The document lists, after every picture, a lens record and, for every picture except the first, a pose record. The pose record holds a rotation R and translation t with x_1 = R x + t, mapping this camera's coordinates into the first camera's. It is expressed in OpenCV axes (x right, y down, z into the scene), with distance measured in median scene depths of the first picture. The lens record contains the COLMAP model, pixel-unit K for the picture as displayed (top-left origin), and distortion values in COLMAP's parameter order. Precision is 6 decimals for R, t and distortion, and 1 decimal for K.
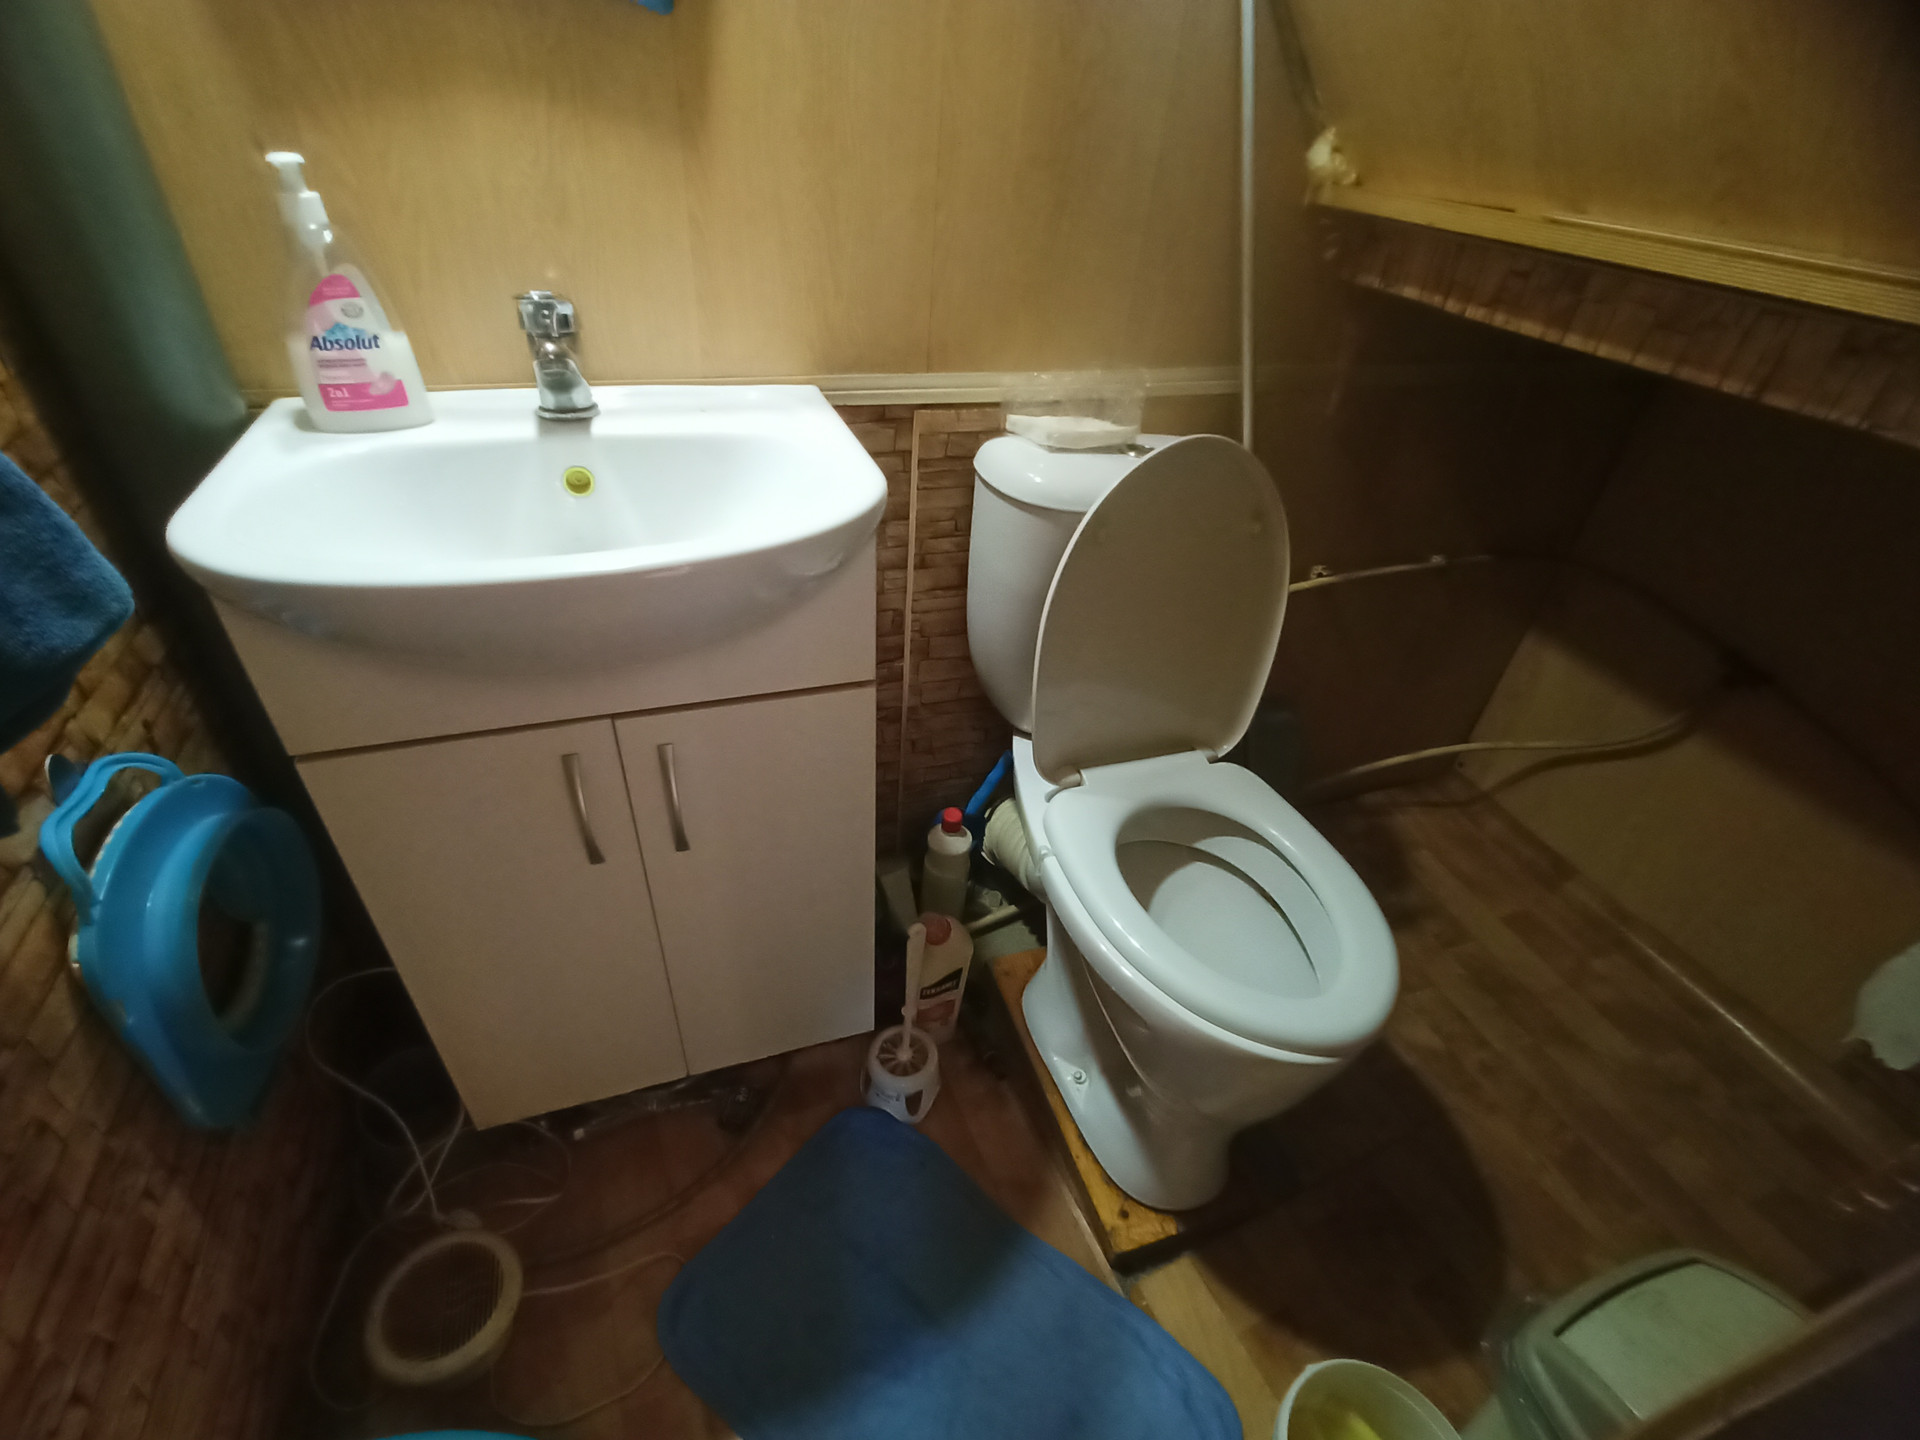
lens RADIAL K [[860.2, 0, 960.0], [0, 860.2, 720.0], [0, 0, 1]] dist [-0.000102, 0.000157]
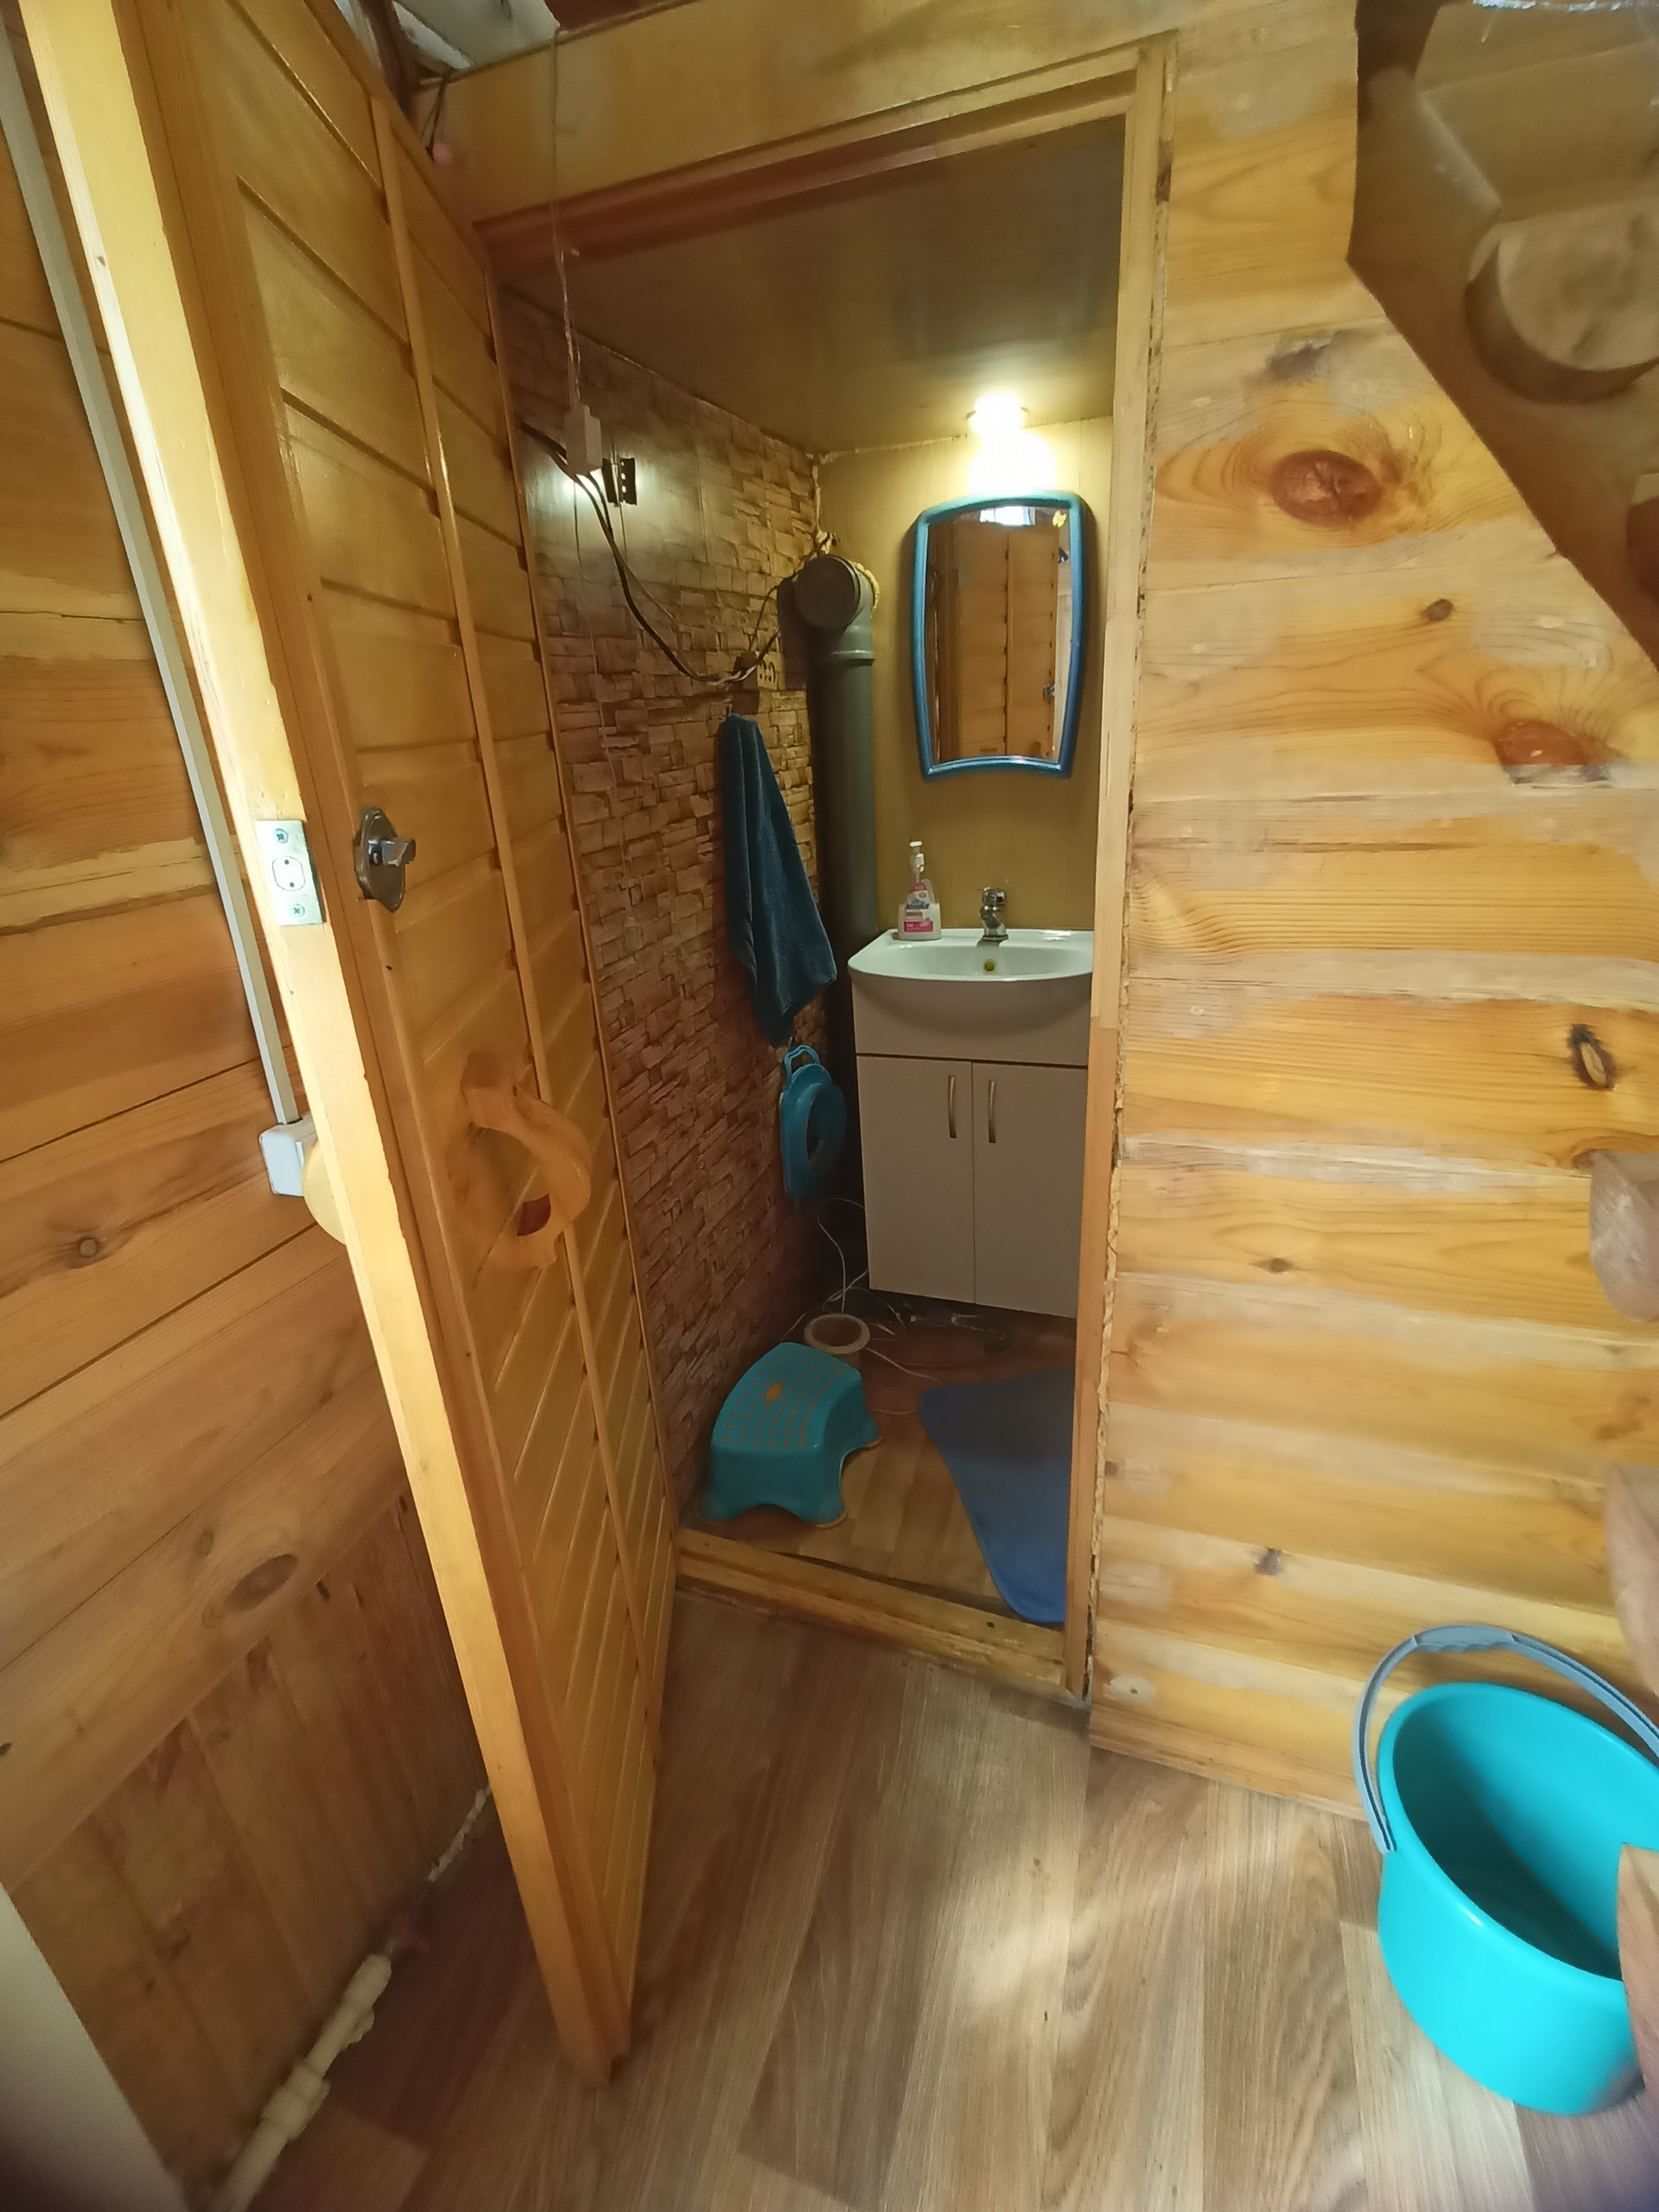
lens RADIAL K [[991.0, 0, 834.6], [0, 991.0, 1097.6], [0, 0, 1]] dist [-0.000102, 0.000157]
pose [[0.772868, 0.113950, -0.624252, 0.947074], [-0.279413, 0.944356, -0.173552, 0.642644], [0.569740, 0.308557, 0.761702, -1.145101]]
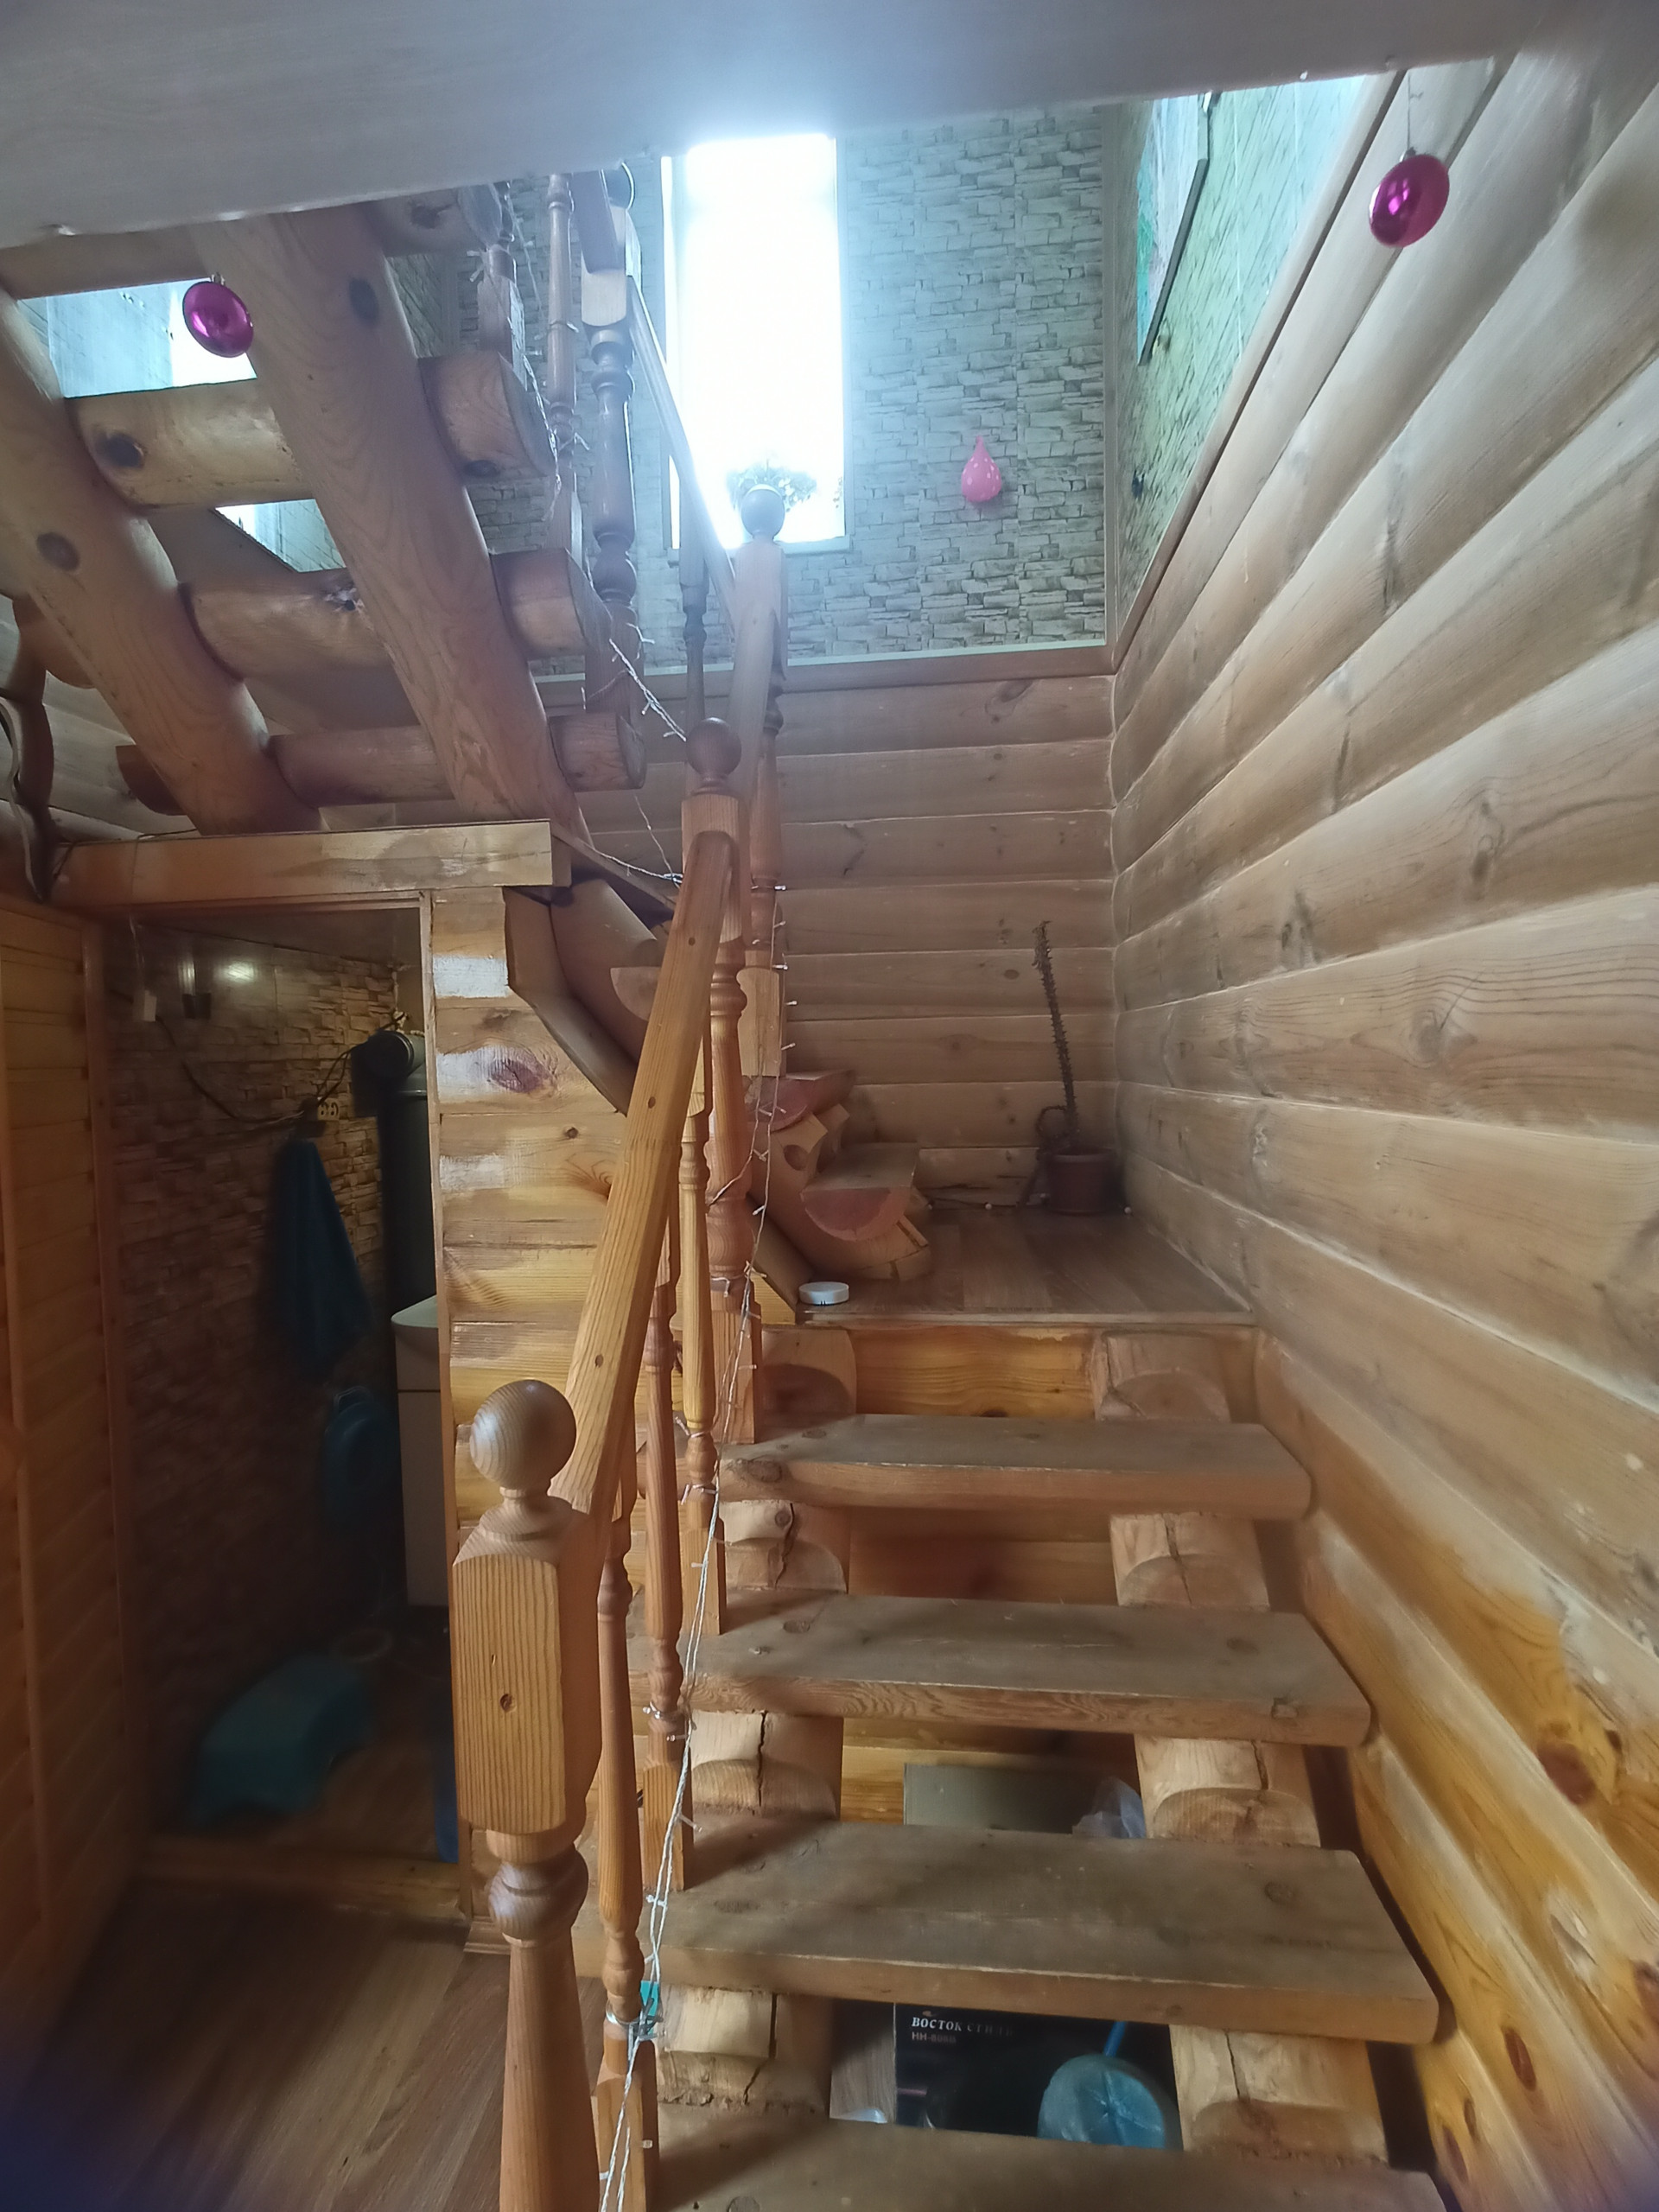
lens RADIAL K [[992.7, 0, 833.1], [0, 992.7, 1102.9], [0, 0, 1]] dist [0.007897, 0.000244]
pose [[0.899469, -0.084225, -0.428790, 2.165224], [-0.178605, 0.824688, -0.536648, 0.790380], [0.398817, 0.559282, 0.726738, -1.509857]]
